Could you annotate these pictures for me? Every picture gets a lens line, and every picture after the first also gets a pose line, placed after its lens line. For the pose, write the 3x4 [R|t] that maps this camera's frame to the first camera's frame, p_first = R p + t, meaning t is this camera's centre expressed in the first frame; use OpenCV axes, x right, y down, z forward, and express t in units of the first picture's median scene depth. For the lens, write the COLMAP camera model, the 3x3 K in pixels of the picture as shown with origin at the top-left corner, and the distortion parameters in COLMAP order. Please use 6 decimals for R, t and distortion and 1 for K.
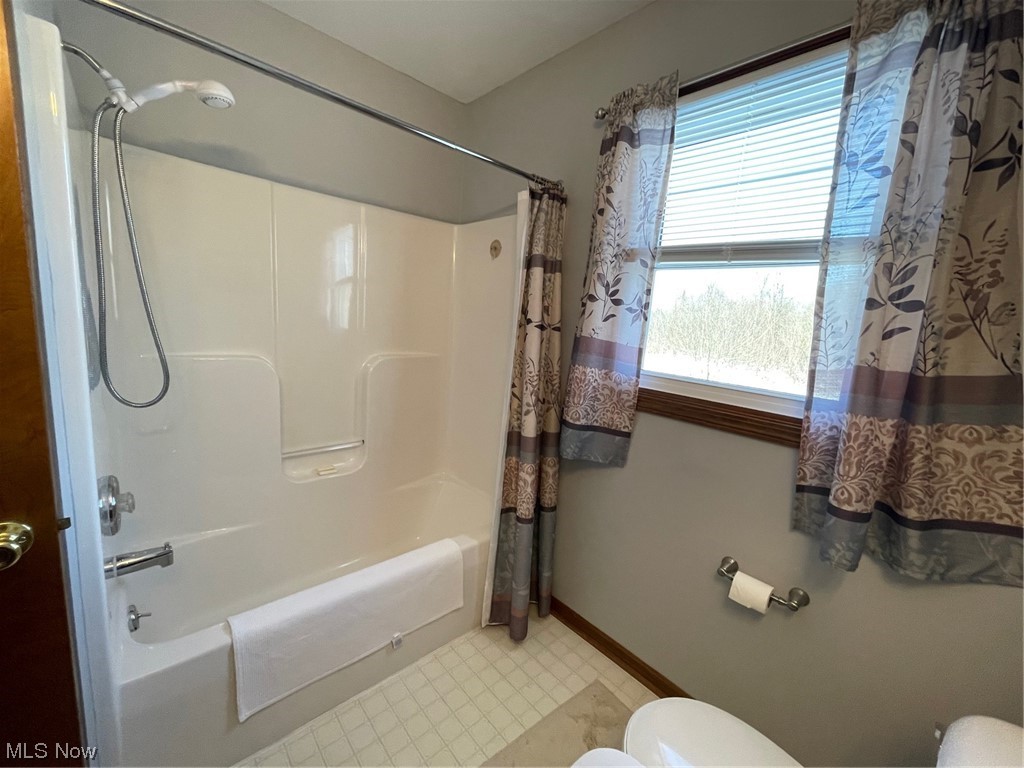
lens RADIAL K [[415.4, 0, 509.7], [0, 415.4, 380.9], [0, 0, 1]] dist [-0.001690, 0.000112]
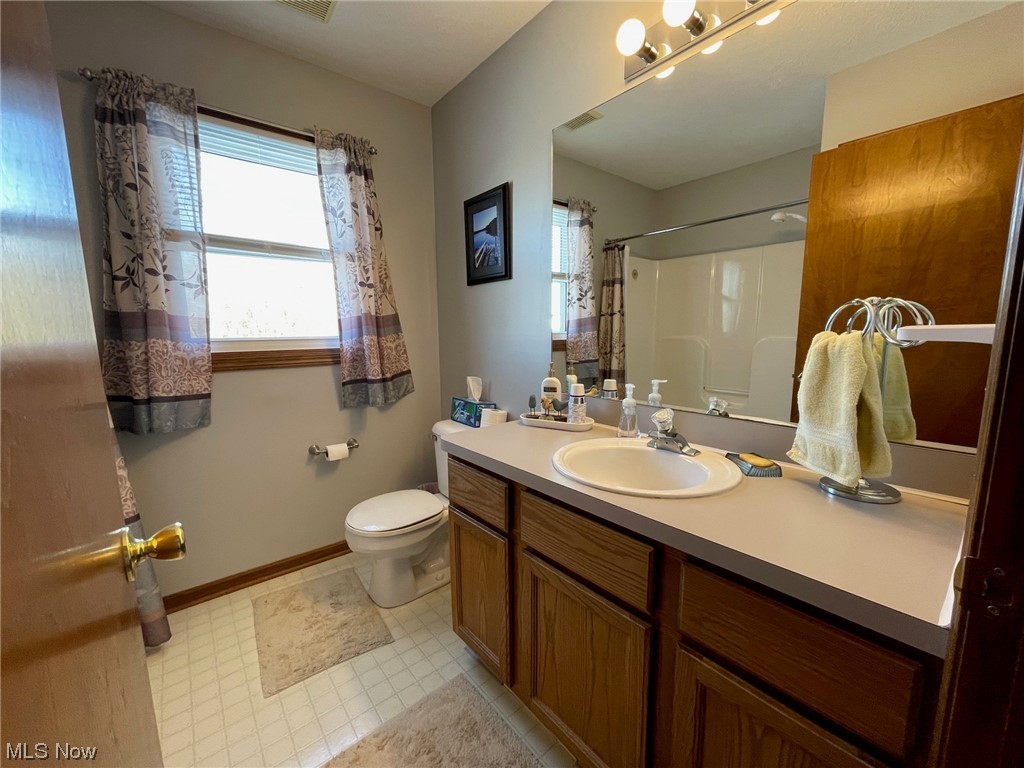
lens RADIAL K [[410.5, 0, 507.6], [0, 410.5, 386.2], [0, 0, 1]] dist [-0.000722, 0.000185]
pose [[0.047122, -0.208090, 0.976974, -0.909953], [0.170551, 0.965375, 0.197394, 0.025243], [-0.984221, 0.157323, 0.080981, 0.106863]]
